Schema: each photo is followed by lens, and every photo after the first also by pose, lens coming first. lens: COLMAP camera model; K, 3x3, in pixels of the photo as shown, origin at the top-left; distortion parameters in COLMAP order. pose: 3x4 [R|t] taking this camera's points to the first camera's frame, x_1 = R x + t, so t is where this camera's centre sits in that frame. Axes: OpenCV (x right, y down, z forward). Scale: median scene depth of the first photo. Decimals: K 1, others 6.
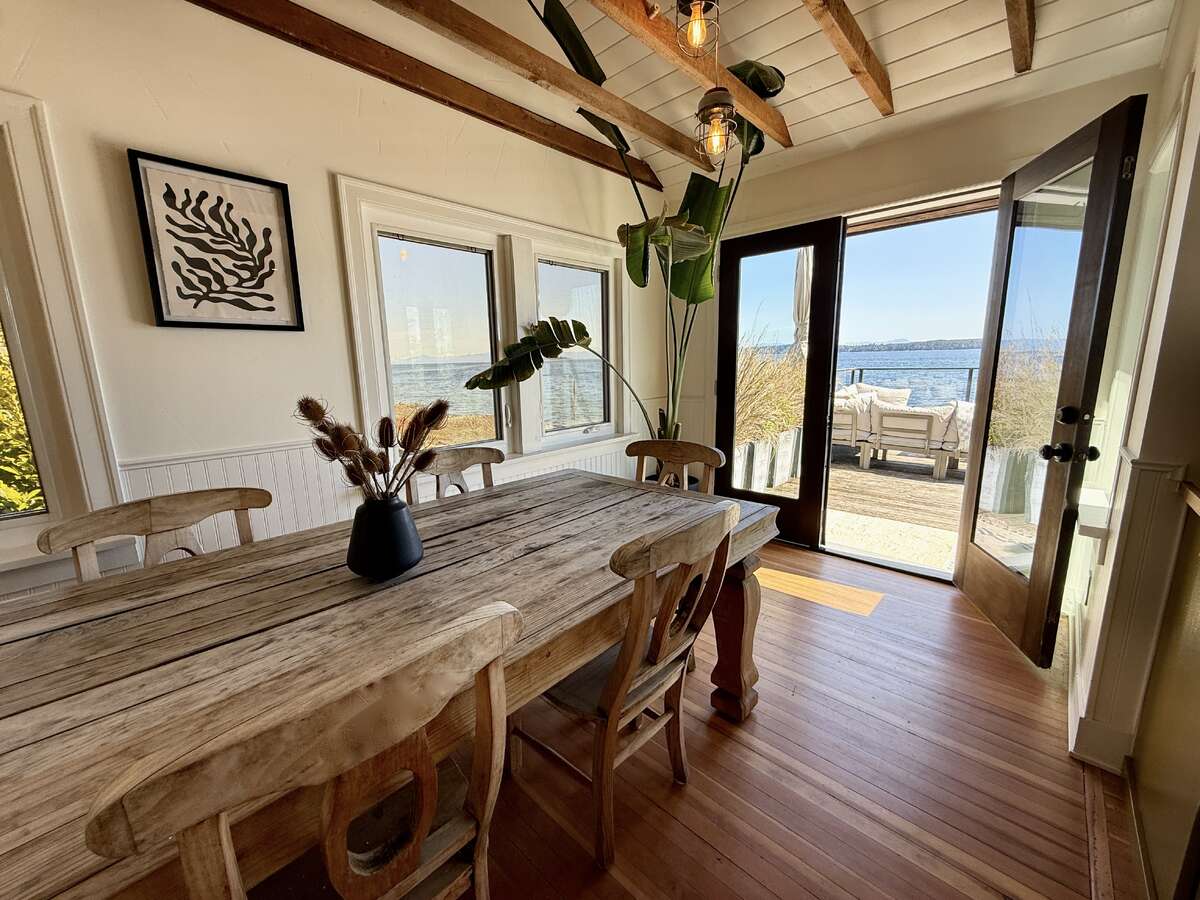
lens RADIAL K [[481.2, 0, 596.8], [0, 481.2, 448.7], [0, 0, 1]] dist [0.002887, -0.000047]
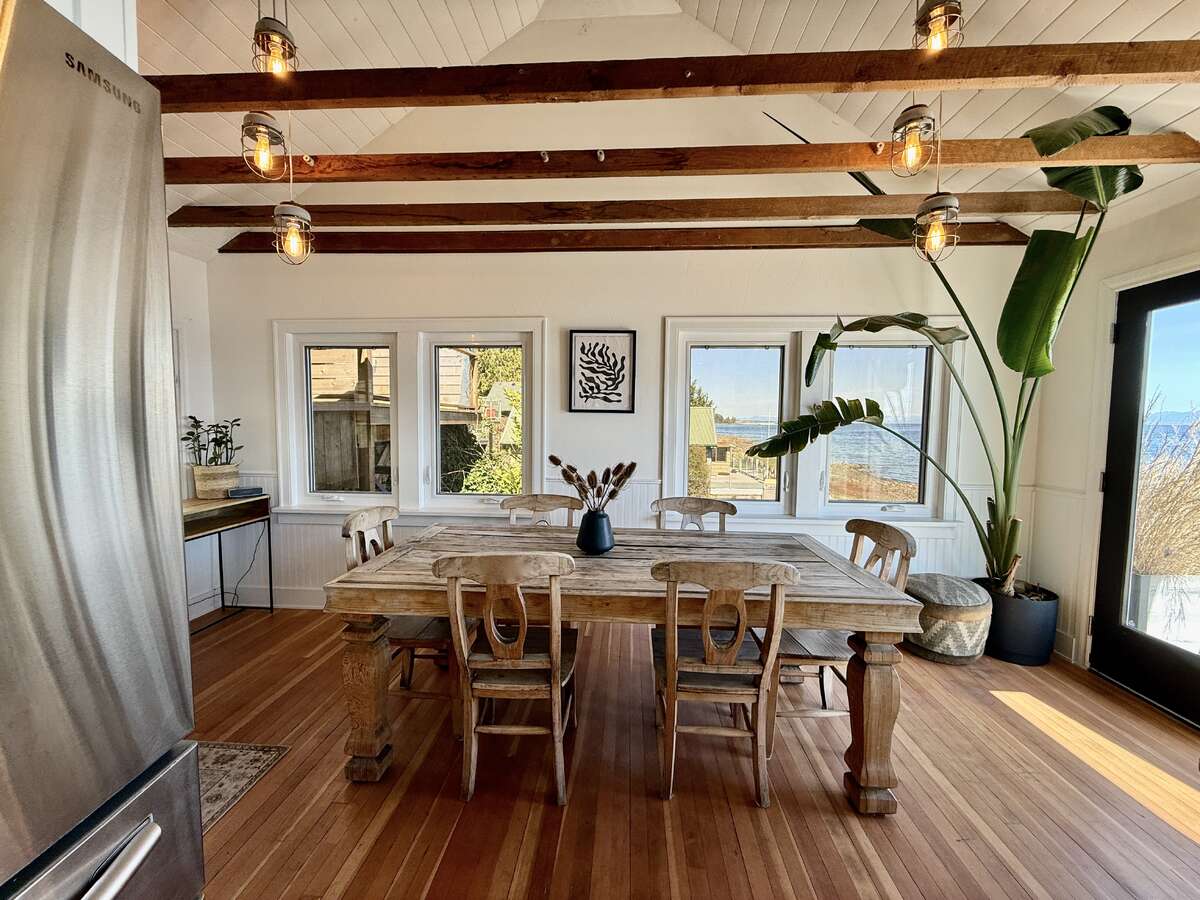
lens RADIAL K [[481.2, 0, 596.8], [0, 481.2, 448.7], [0, 0, 1]] dist [0.002887, -0.000047]
pose [[0.637899, 0.071153, -0.766826, 0.630322], [-0.162675, 0.985704, -0.043862, -0.033833], [0.752743, 0.152723, 0.640354, -0.145427]]
